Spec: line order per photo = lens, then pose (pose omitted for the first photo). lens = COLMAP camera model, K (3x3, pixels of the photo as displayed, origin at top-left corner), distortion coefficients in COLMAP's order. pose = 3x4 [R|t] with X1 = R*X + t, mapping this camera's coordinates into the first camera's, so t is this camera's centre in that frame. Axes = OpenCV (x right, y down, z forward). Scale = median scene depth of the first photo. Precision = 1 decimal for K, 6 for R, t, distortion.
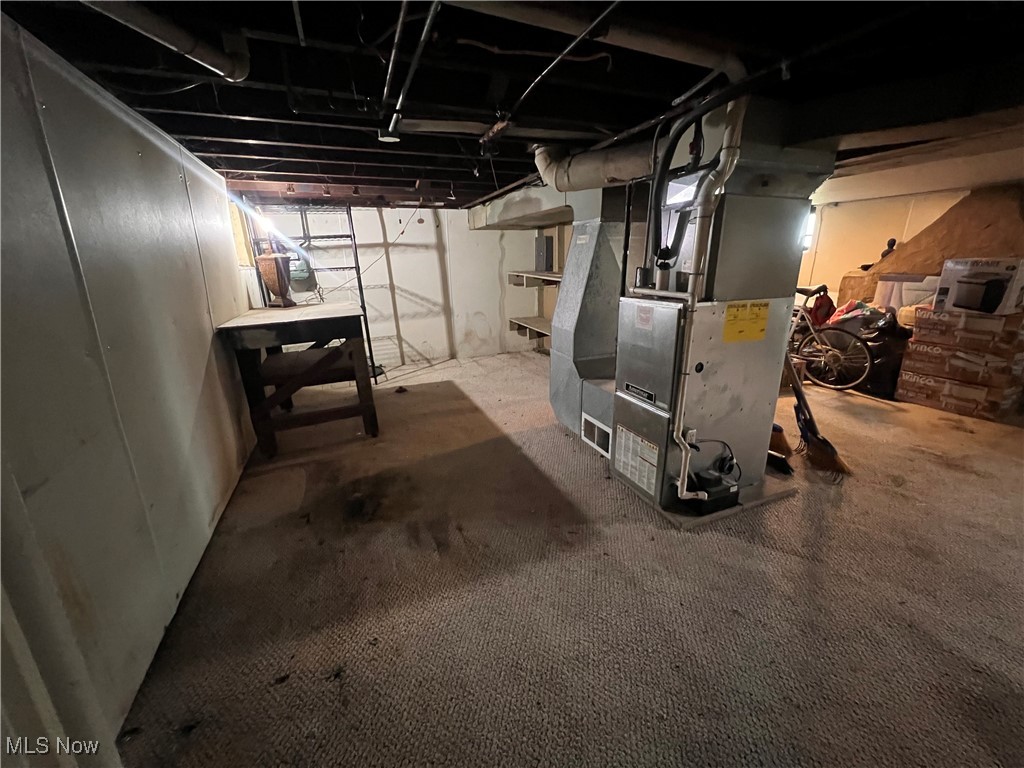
lens RADIAL K [[408.6, 0, 517.4], [0, 408.6, 384.2], [0, 0, 1]] dist [-0.002738, 0.000349]
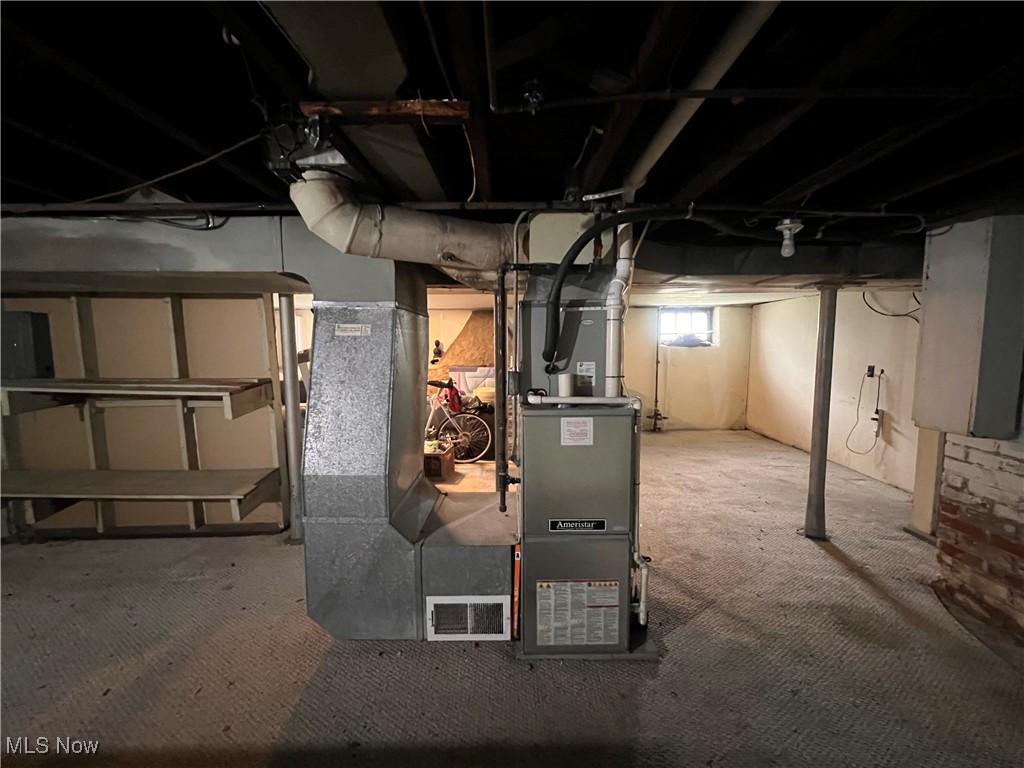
lens RADIAL K [[408.6, 0, 508.8], [0, 408.6, 384.2], [0, 0, 1]] dist [-0.002738, 0.000349]
pose [[0.373040, -0.067315, 0.925370, -0.379562], [0.264860, 0.963589, -0.036677, -0.205683], [-0.889208, 0.258775, 0.377287, 0.626247]]
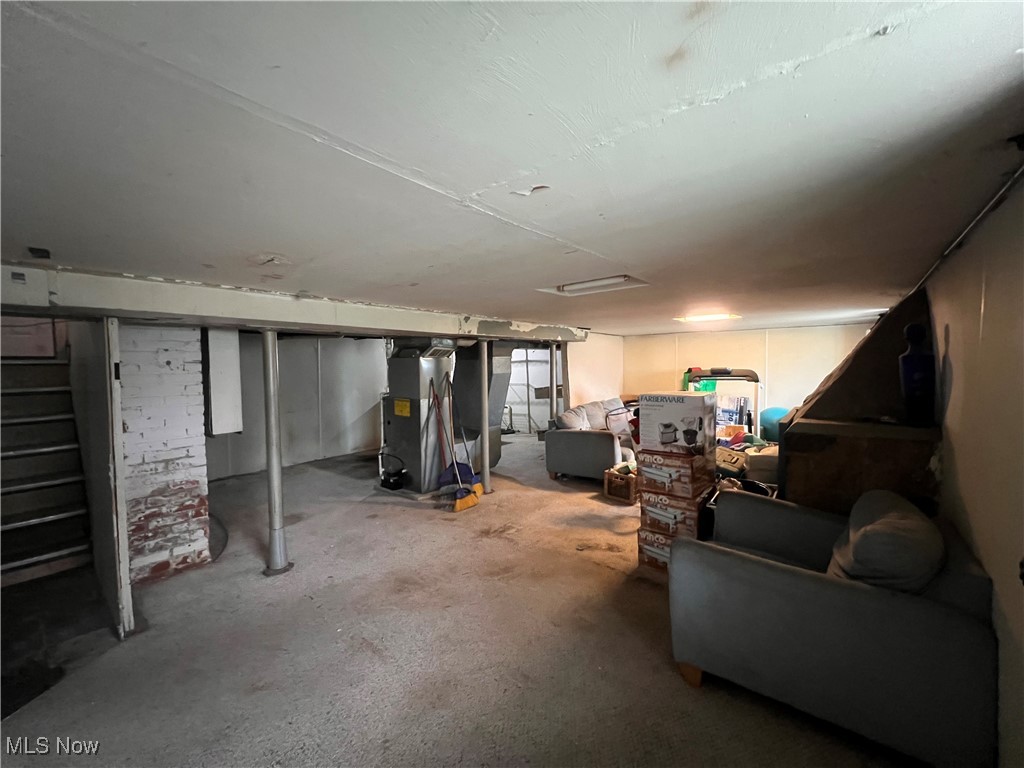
lens RADIAL K [[408.6, 0, 504.6], [0, 408.6, 383.4], [0, 0, 1]] dist [-0.002738, 0.000349]
pose [[0.462154, 0.049212, -0.885433, 2.251015], [-0.249030, 0.965484, -0.076321, -0.189009], [0.851116, 0.255771, 0.458457, 0.304876]]
